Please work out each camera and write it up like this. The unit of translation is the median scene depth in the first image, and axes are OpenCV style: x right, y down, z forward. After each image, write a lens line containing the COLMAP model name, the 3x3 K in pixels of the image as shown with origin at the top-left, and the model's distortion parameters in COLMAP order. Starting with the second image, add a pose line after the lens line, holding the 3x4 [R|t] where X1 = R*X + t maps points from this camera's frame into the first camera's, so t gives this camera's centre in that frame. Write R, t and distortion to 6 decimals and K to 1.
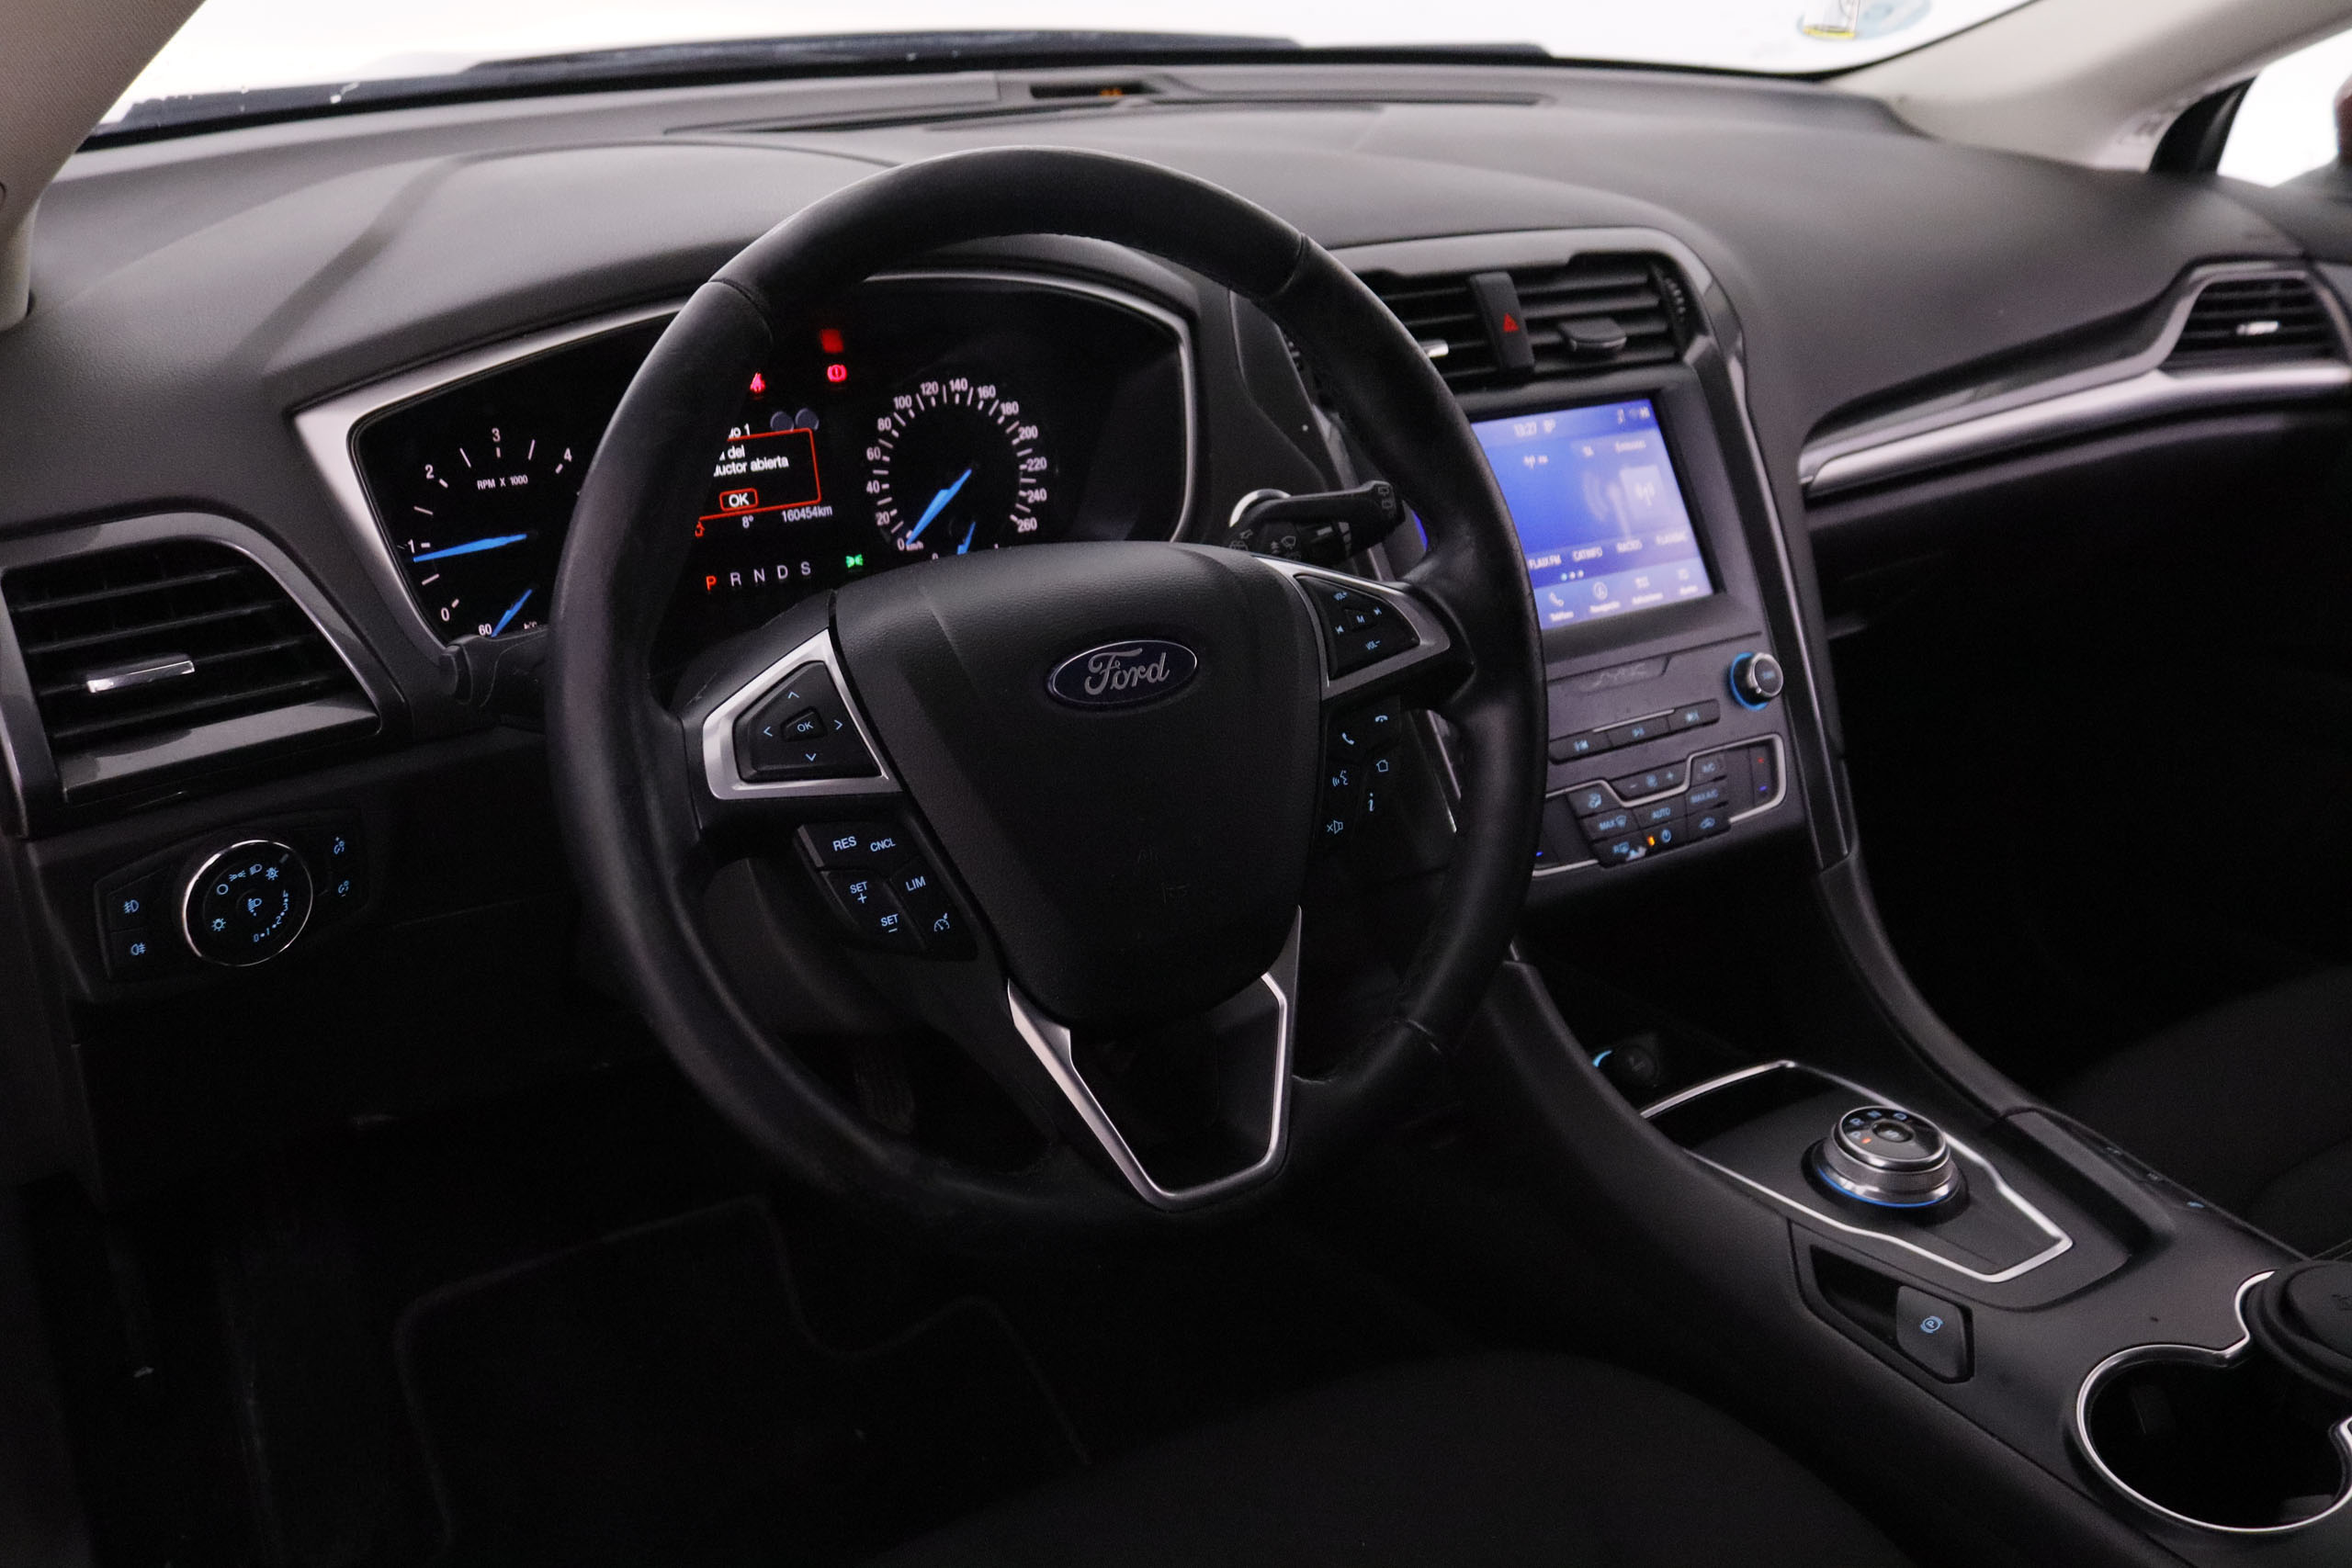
lens RADIAL K [[2298.7, 0, 1181.4], [0, 2298.7, 750.3], [0, 0, 1]] dist [-0.133883, 0.133325]
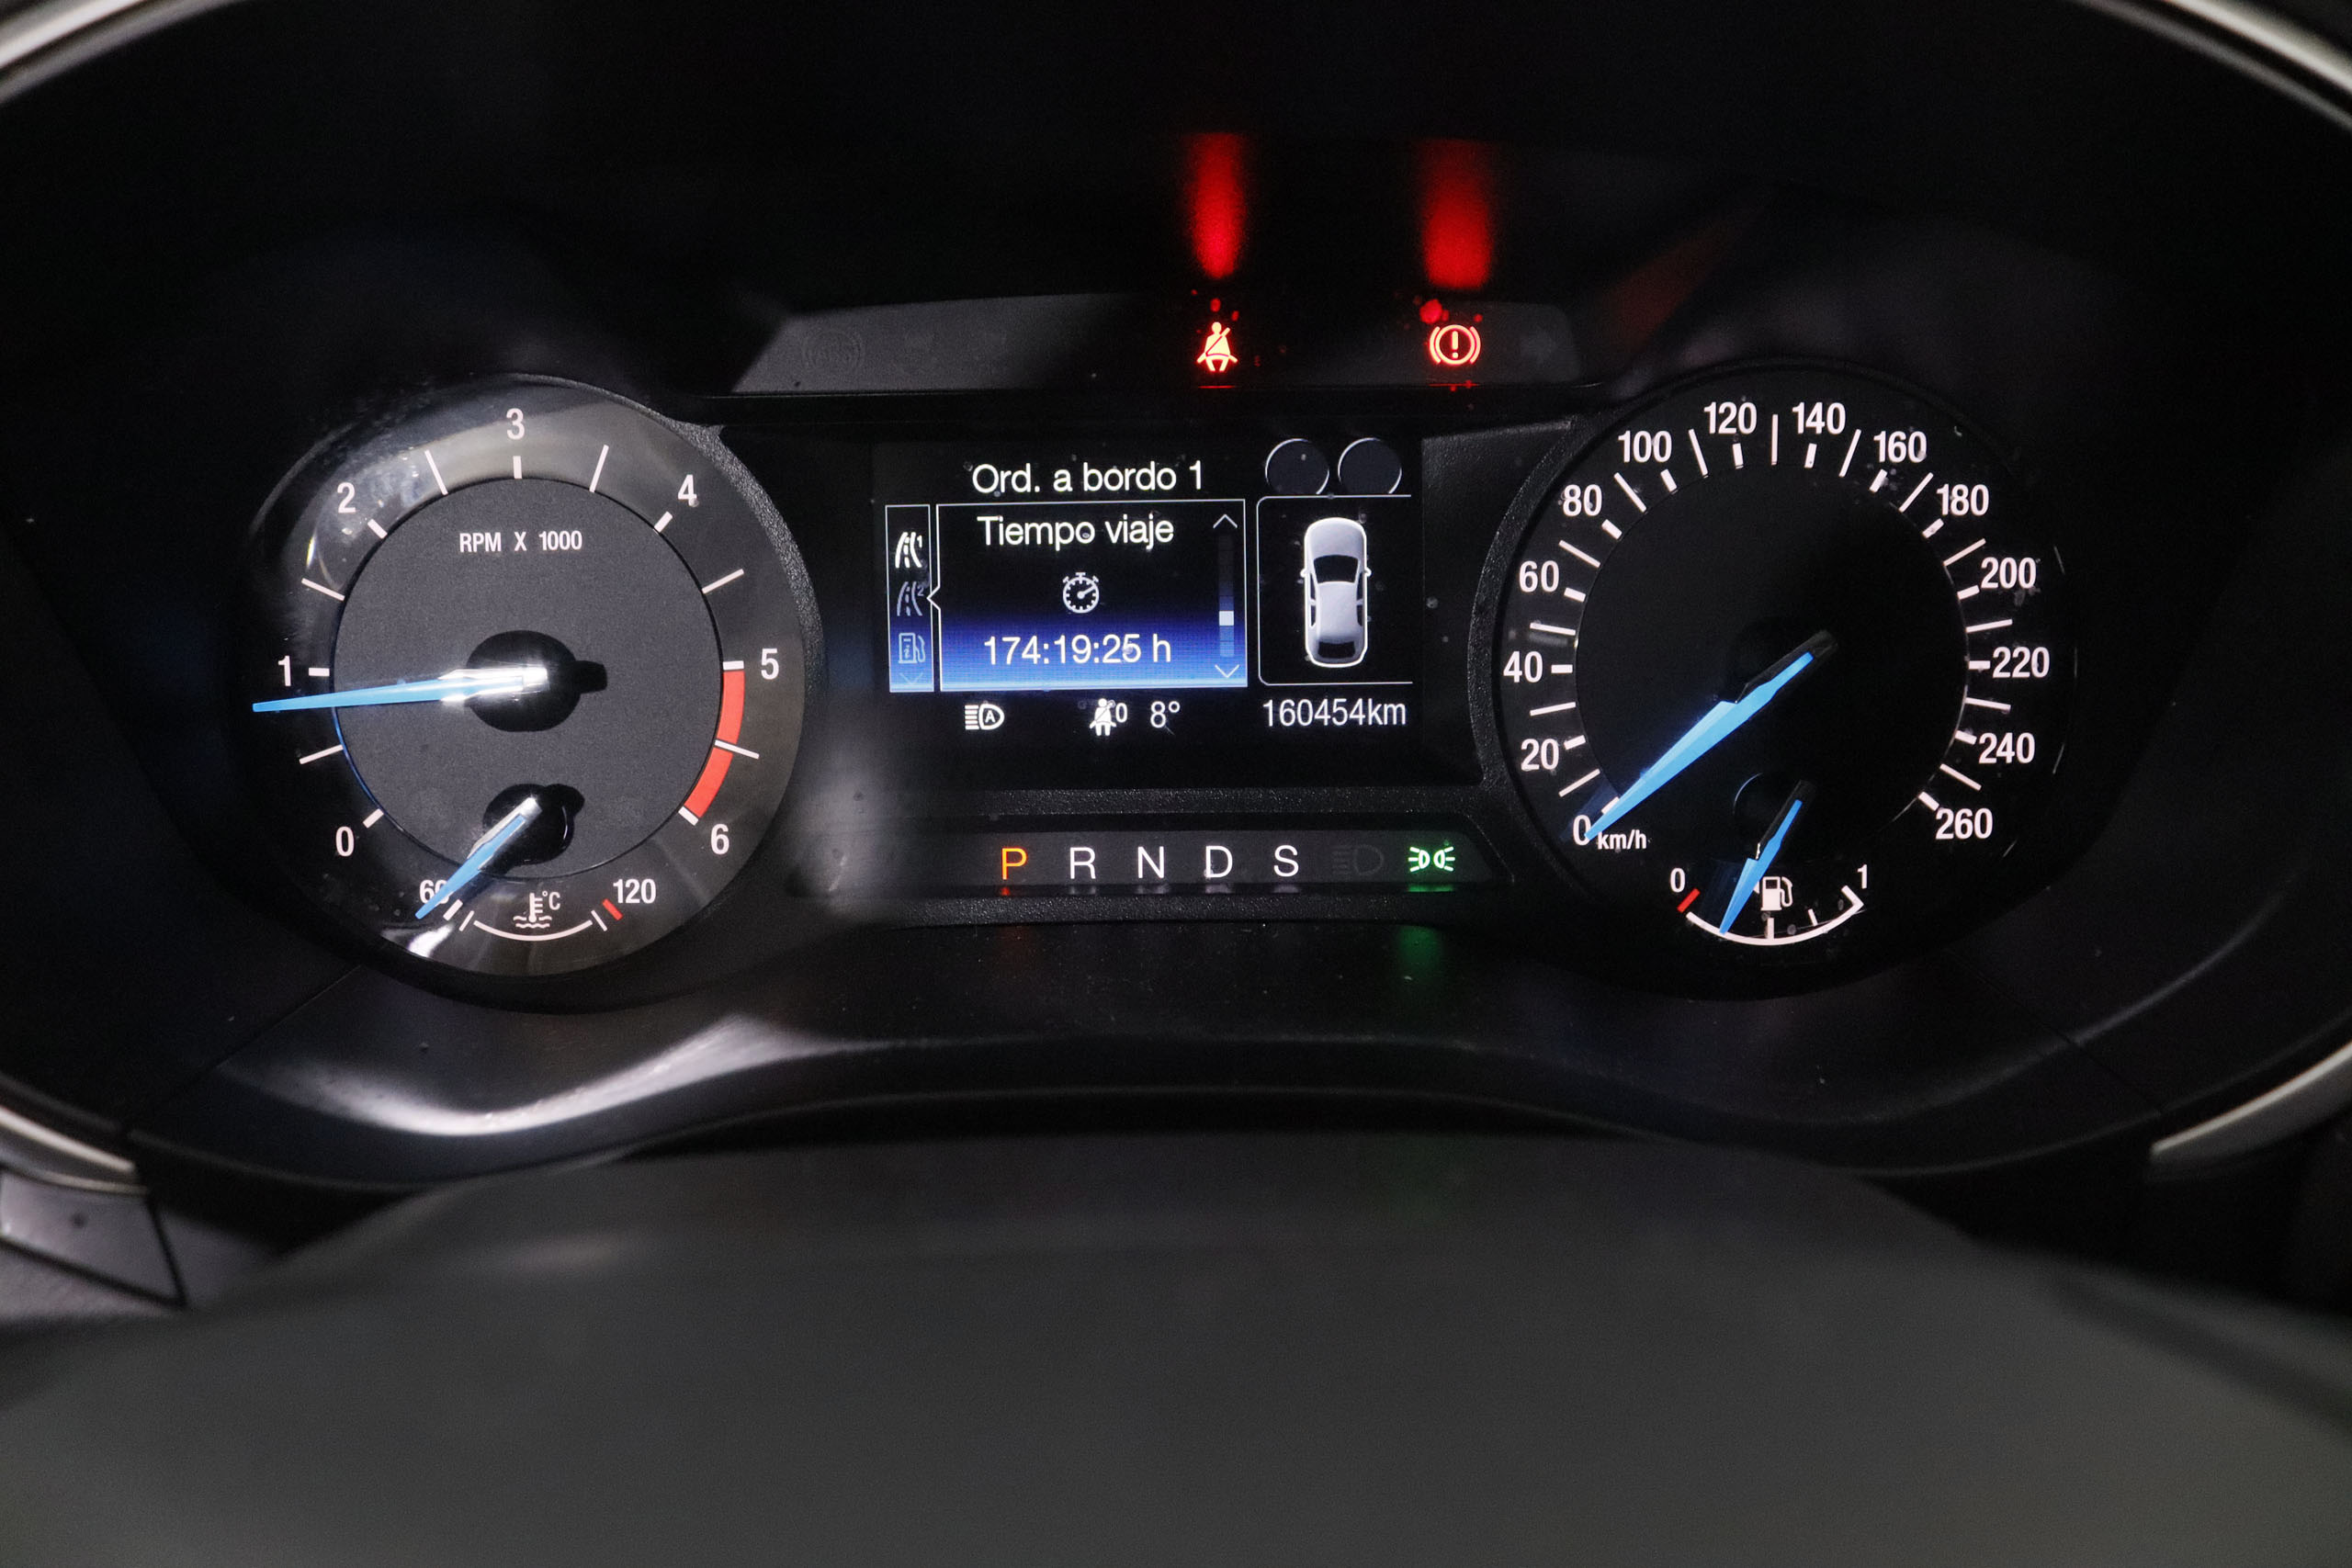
lens RADIAL K [[1899.9, 0, 1124.4], [0, 1899.9, 778.0], [0, 0, 1]] dist [-0.164199, 0.101786]
pose [[0.823937, 0.166551, -0.541654, -0.021463], [-0.169866, 0.984470, 0.044319, -0.103663], [0.540623, 0.055492, 0.839433, 0.738705]]
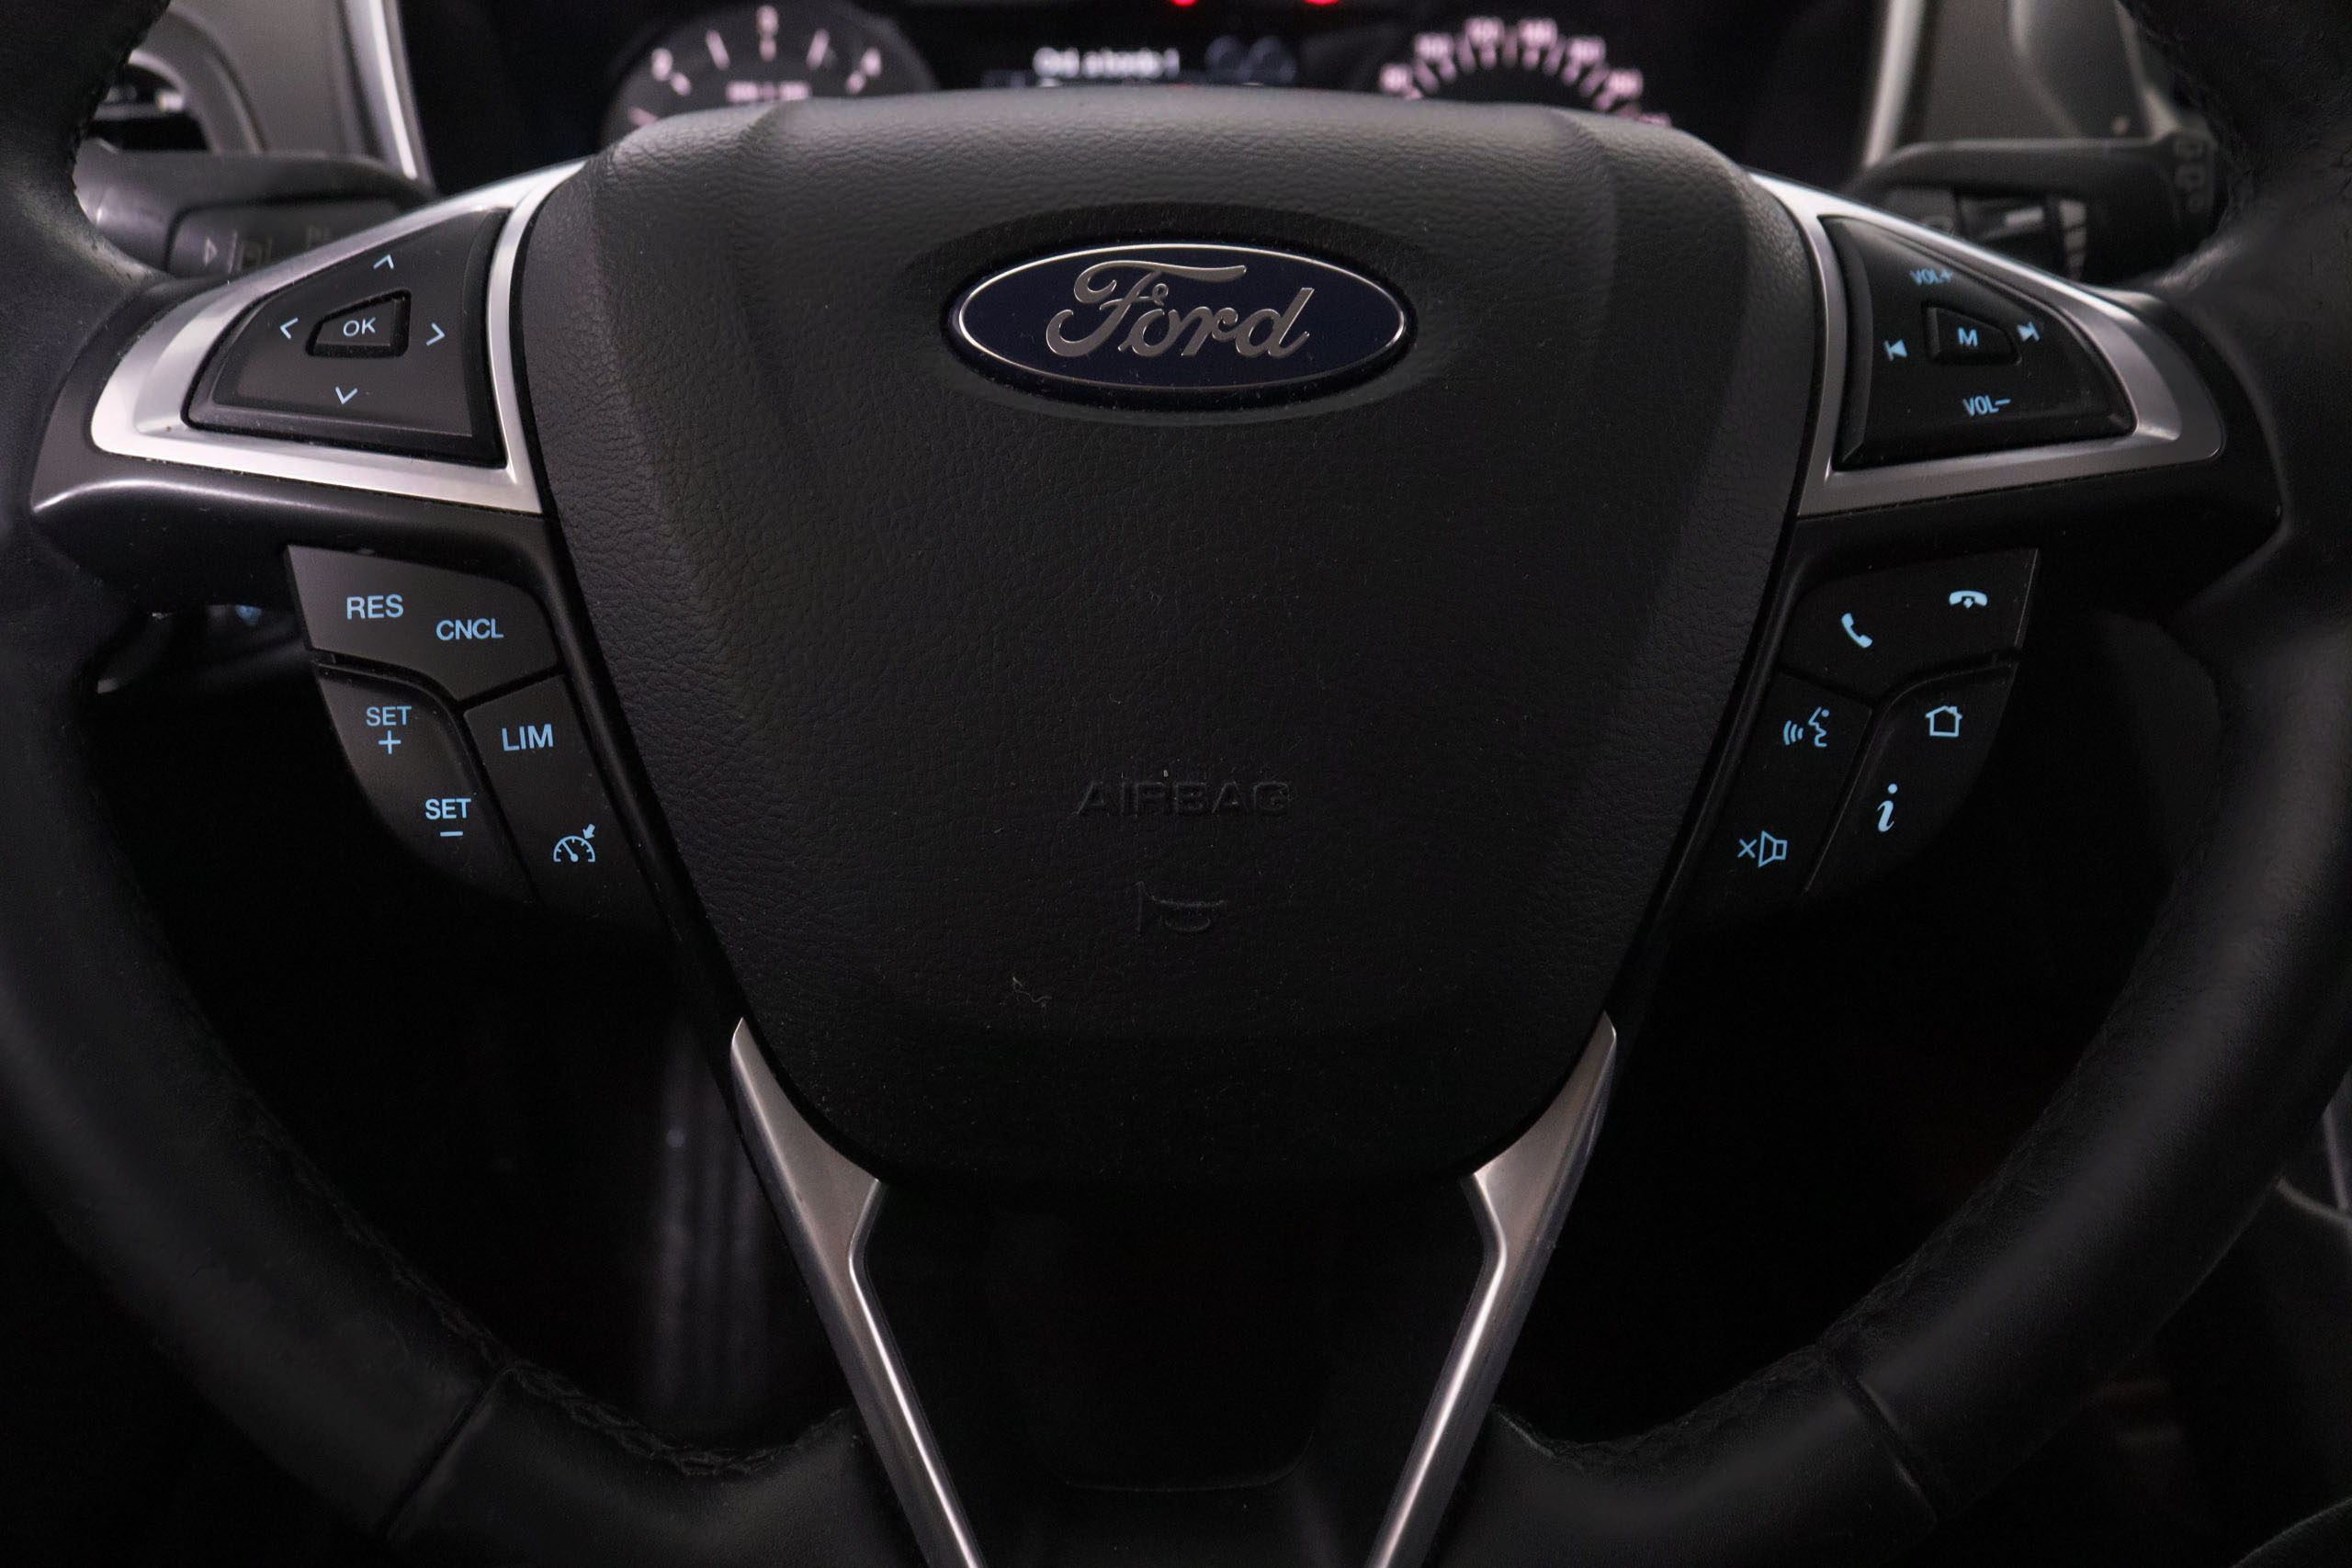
lens RADIAL K [[1899.9, 0, 1124.4], [0, 1899.9, 778.0], [0, 0, 1]] dist [-0.164199, 0.101786]
pose [[0.839113, 0.206347, -0.503300, 0.105742], [-0.182807, 0.978415, 0.096357, 0.009237], [0.512319, 0.011152, 0.858723, 0.549373]]
